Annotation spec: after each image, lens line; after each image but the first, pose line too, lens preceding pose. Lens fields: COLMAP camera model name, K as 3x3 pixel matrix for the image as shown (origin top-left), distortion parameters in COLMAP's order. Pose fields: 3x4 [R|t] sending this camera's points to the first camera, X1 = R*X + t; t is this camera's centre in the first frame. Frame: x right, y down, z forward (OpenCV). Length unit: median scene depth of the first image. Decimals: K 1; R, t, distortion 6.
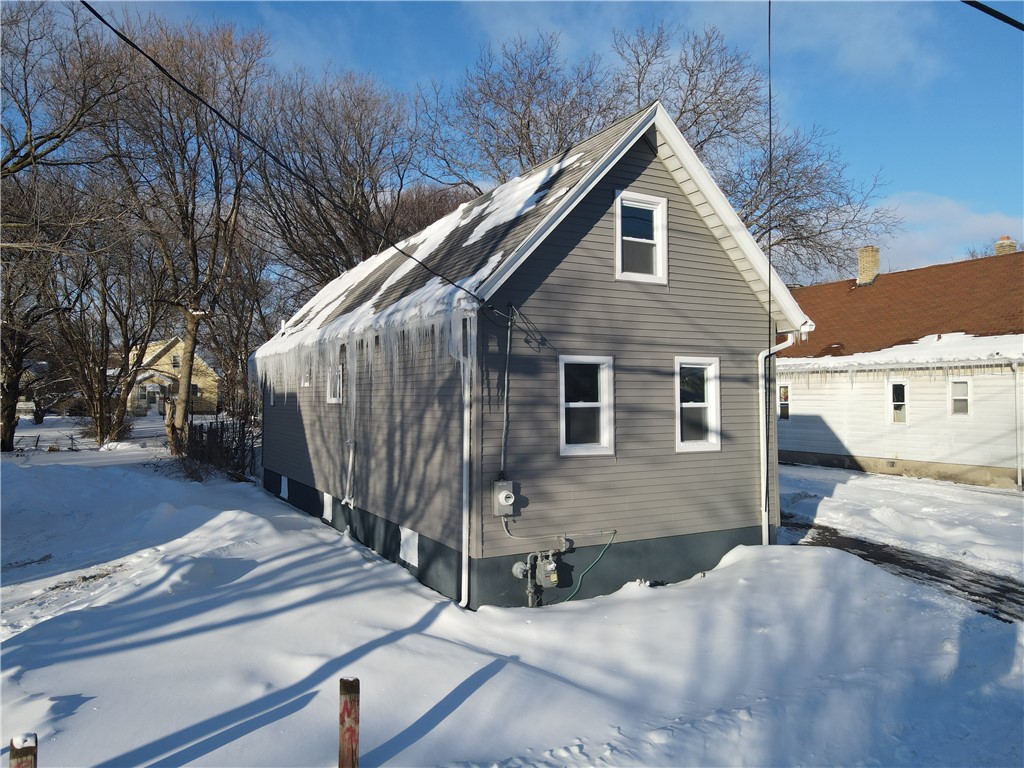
lens RADIAL K [[723.1, 0, 516.6], [0, 723.1, 383.6], [0, 0, 1]] dist [0.022430, -0.030723]
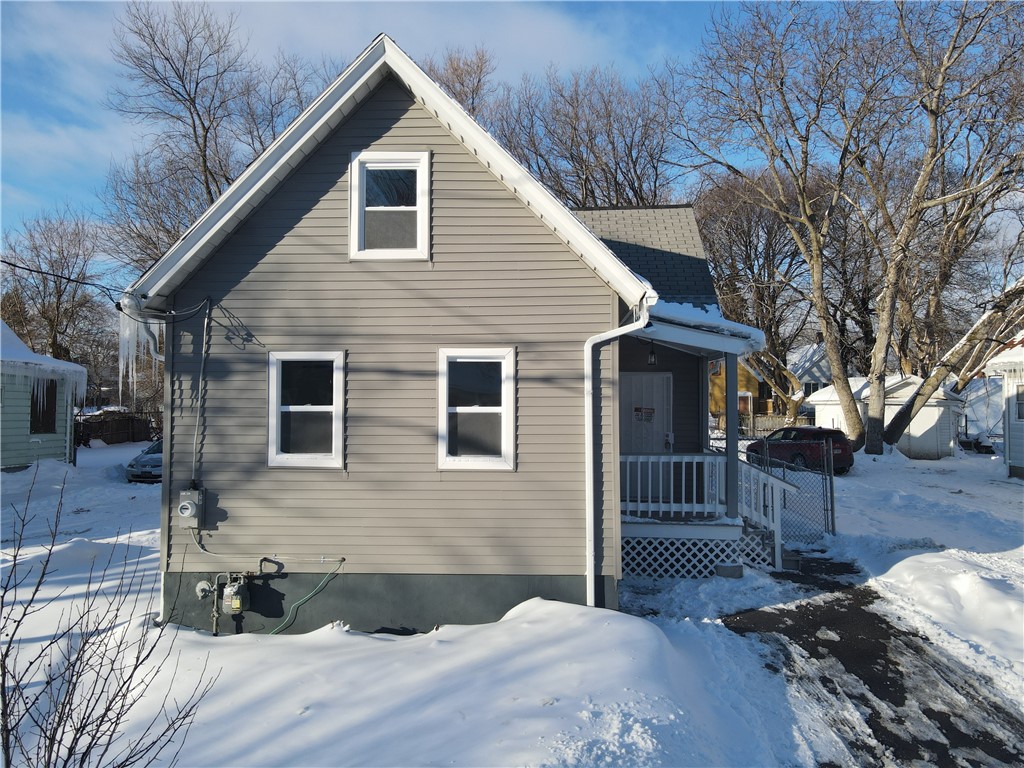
lens RADIAL K [[723.1, 0, 509.4], [0, 723.1, 388.7], [0, 0, 1]] dist [0.022430, -0.030723]
pose [[0.859394, -0.005488, -0.511284, 0.708189], [0.008176, 0.999962, 0.003009, 0.004219], [0.511248, -0.006766, 0.859406, 0.364520]]
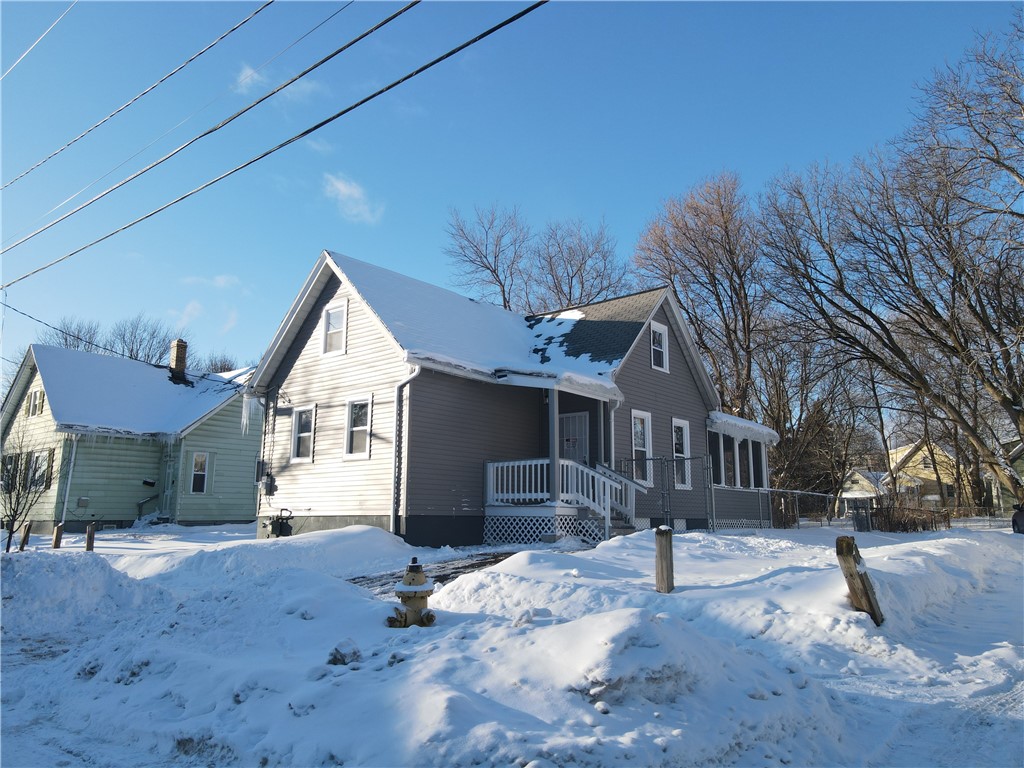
lens RADIAL K [[723.1, 0, 511.3], [0, 723.1, 379.9], [0, 0, 1]] dist [0.022430, -0.030723]
pose [[0.382945, -0.174208, -0.907196, 1.801349], [0.017821, 0.983267, -0.181294, 0.215112], [0.923599, 0.053258, 0.379642, 0.756889]]
